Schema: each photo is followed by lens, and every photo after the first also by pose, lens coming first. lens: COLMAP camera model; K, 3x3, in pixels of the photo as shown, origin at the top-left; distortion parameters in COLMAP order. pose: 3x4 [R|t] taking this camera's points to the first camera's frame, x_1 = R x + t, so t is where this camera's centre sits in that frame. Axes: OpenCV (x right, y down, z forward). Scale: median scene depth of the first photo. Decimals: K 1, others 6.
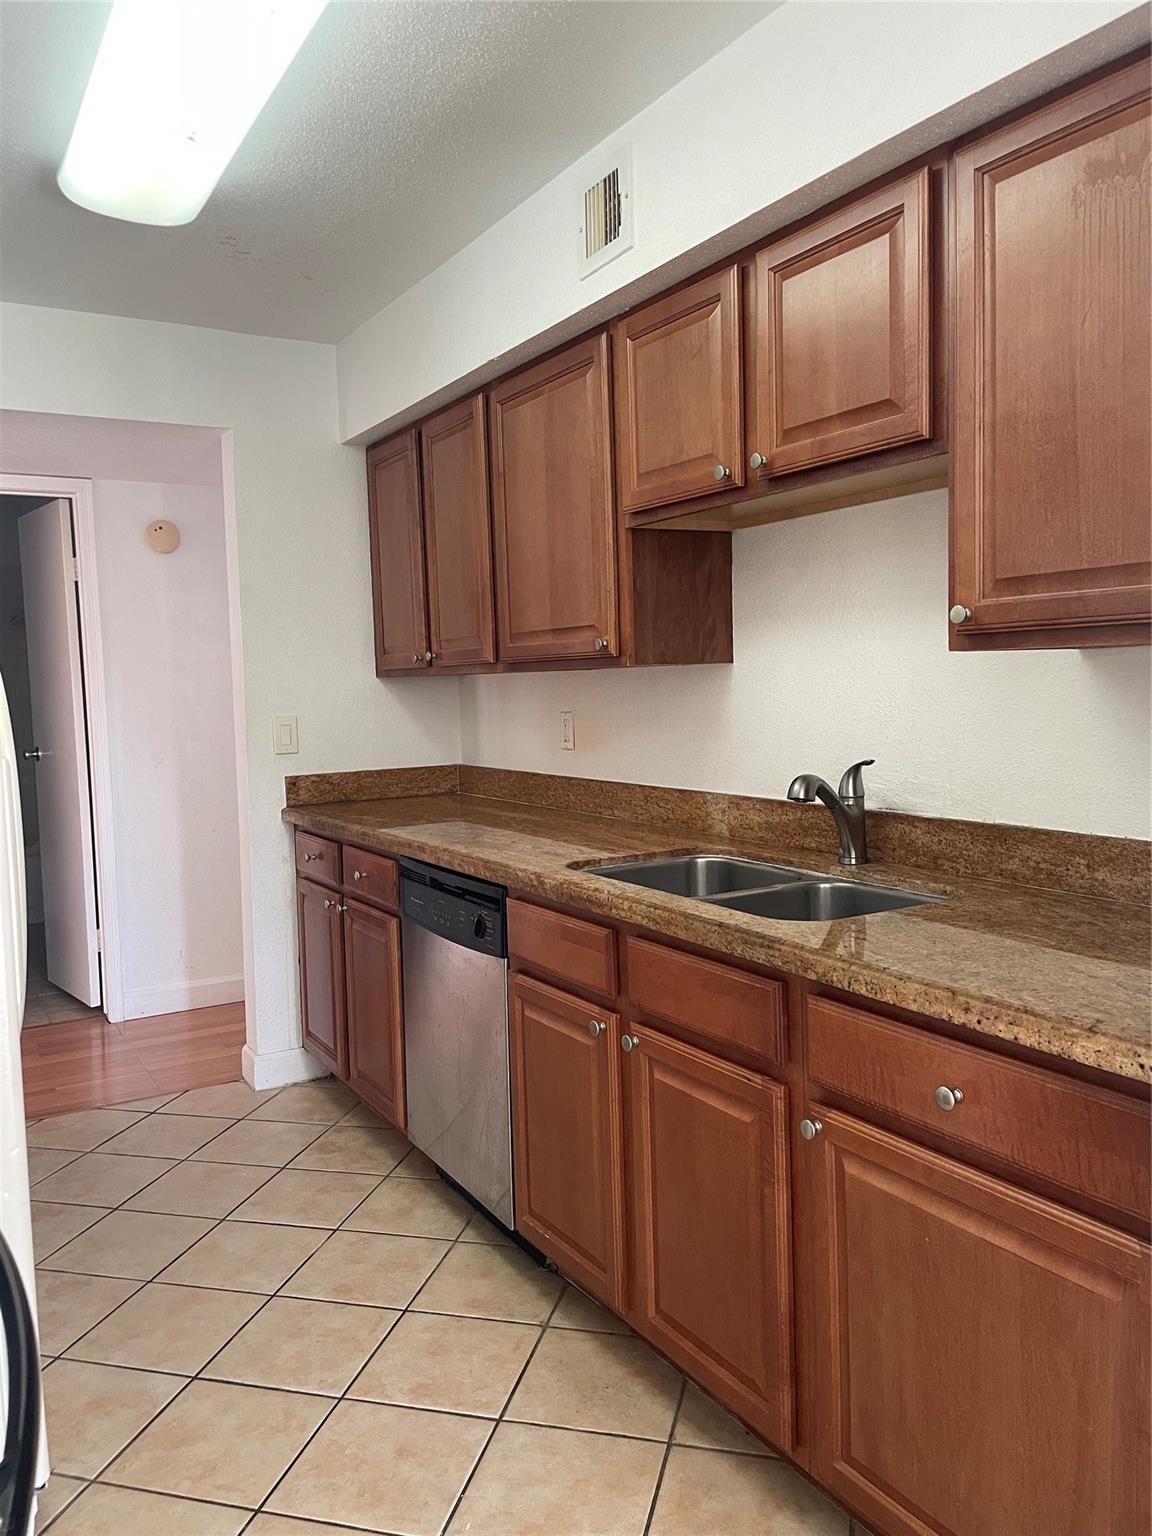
lens RADIAL K [[1174.7, 0, 579.7], [0, 1174.7, 756.3], [0, 0, 1]] dist [0.103859, -0.138610]
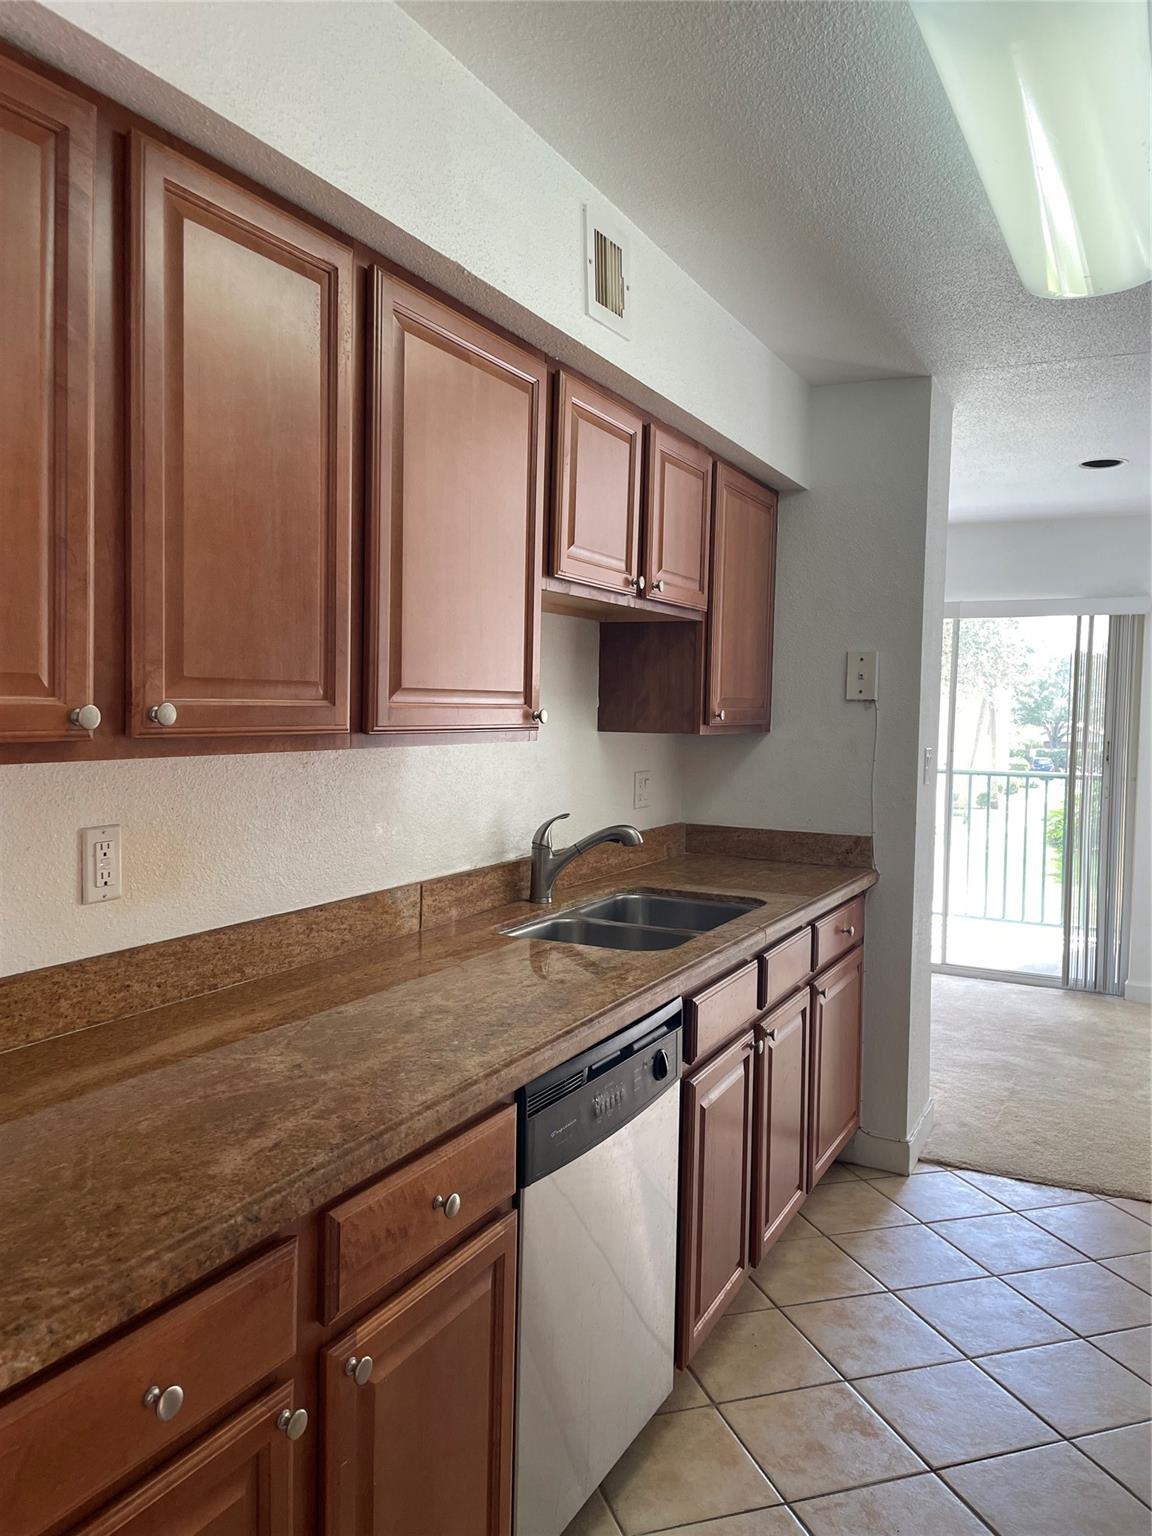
lens RADIAL K [[1190.3, 0, 576.0], [0, 1190.3, 768.0], [0, 0, 1]] dist [0.001963, 0.002859]
pose [[-0.546416, -0.040594, 0.836530, -0.672034], [0.035961, 0.996766, 0.071859, -0.111793], [-0.836742, 0.069347, -0.543189, 1.383868]]
